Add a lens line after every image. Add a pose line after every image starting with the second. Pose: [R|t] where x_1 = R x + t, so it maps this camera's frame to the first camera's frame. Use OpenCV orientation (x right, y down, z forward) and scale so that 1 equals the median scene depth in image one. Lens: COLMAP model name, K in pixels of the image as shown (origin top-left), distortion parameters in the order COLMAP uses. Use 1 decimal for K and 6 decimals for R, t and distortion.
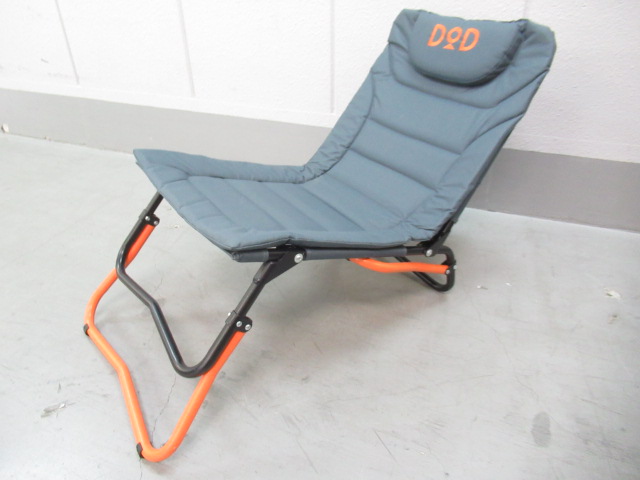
lens RADIAL K [[475.5, 0, 320.0], [0, 475.5, 240.0], [0, 0, 1]] dist [-0.008815, 0.002012]
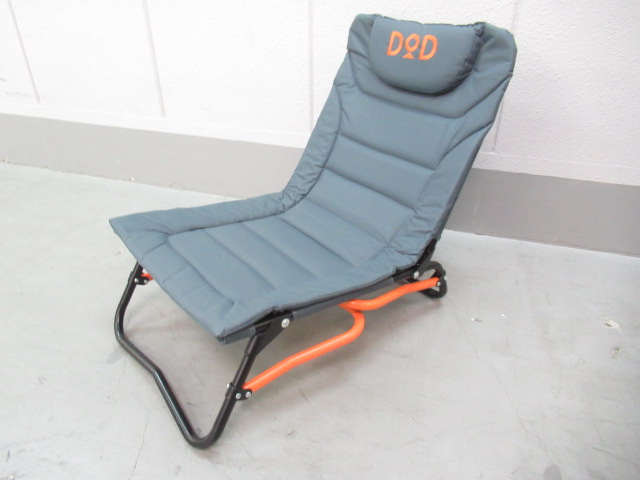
lens RADIAL K [[475.5, 0, 320.0], [0, 475.5, 240.0], [0, 0, 1]] dist [-0.008815, 0.002012]
pose [[0.998562, -0.017231, 0.050756, -0.012548], [0.018612, 0.999466, -0.026859, -0.040032], [-0.050266, 0.027765, 0.998350, 0.075535]]
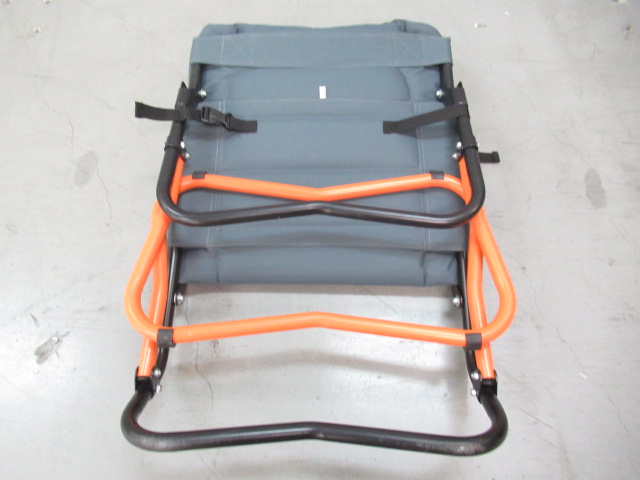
lens RADIAL K [[475.5, 0, 320.0], [0, 475.5, 240.0], [0, 0, 1]] dist [-0.008815, 0.002012]
pose [[0.936062, -0.316045, 0.154609, -0.161556], [0.185598, 0.816874, 0.546141, -0.097553], [-0.298902, -0.482526, 0.823302, 0.244408]]
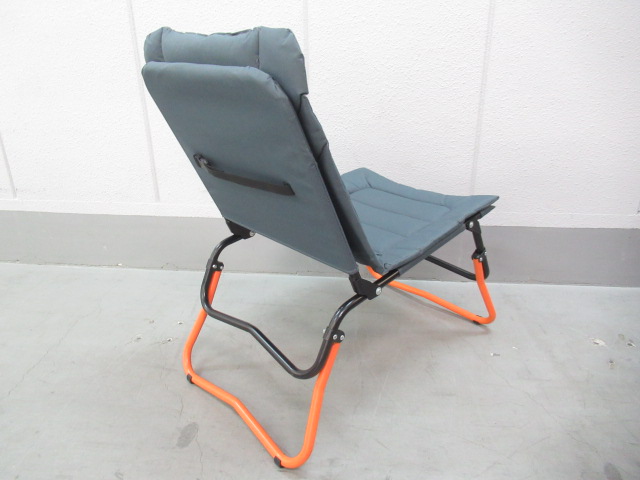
lens RADIAL K [[475.5, 0, 320.0], [0, 475.5, 240.0], [0, 0, 1]] dist [-0.008815, 0.002012]
pose [[0.963826, -0.099732, 0.247171, -0.291783], [0.138683, 0.979587, -0.145524, -0.055449], [-0.227612, 0.174538, 0.957982, 0.011056]]
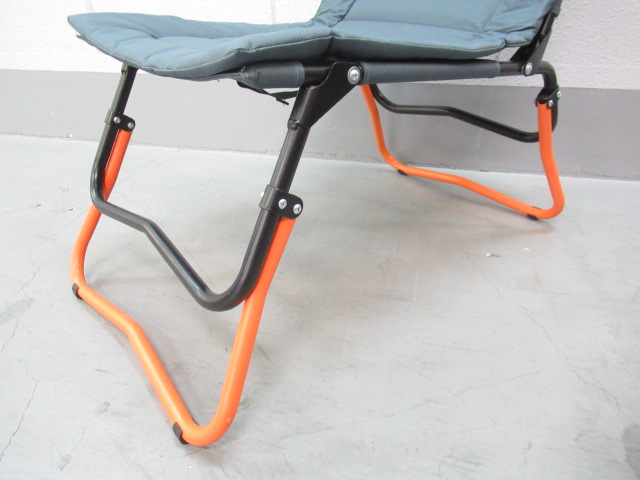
lens RADIAL K [[475.5, 0, 320.0], [0, 475.5, 240.0], [0, 0, 1]] dist [-0.008815, 0.002012]
pose [[0.995496, -0.055912, 0.076561, 0.027129], [0.059534, 0.997172, -0.045874, 0.097485], [-0.073780, 0.050225, 0.996009, 0.309620]]
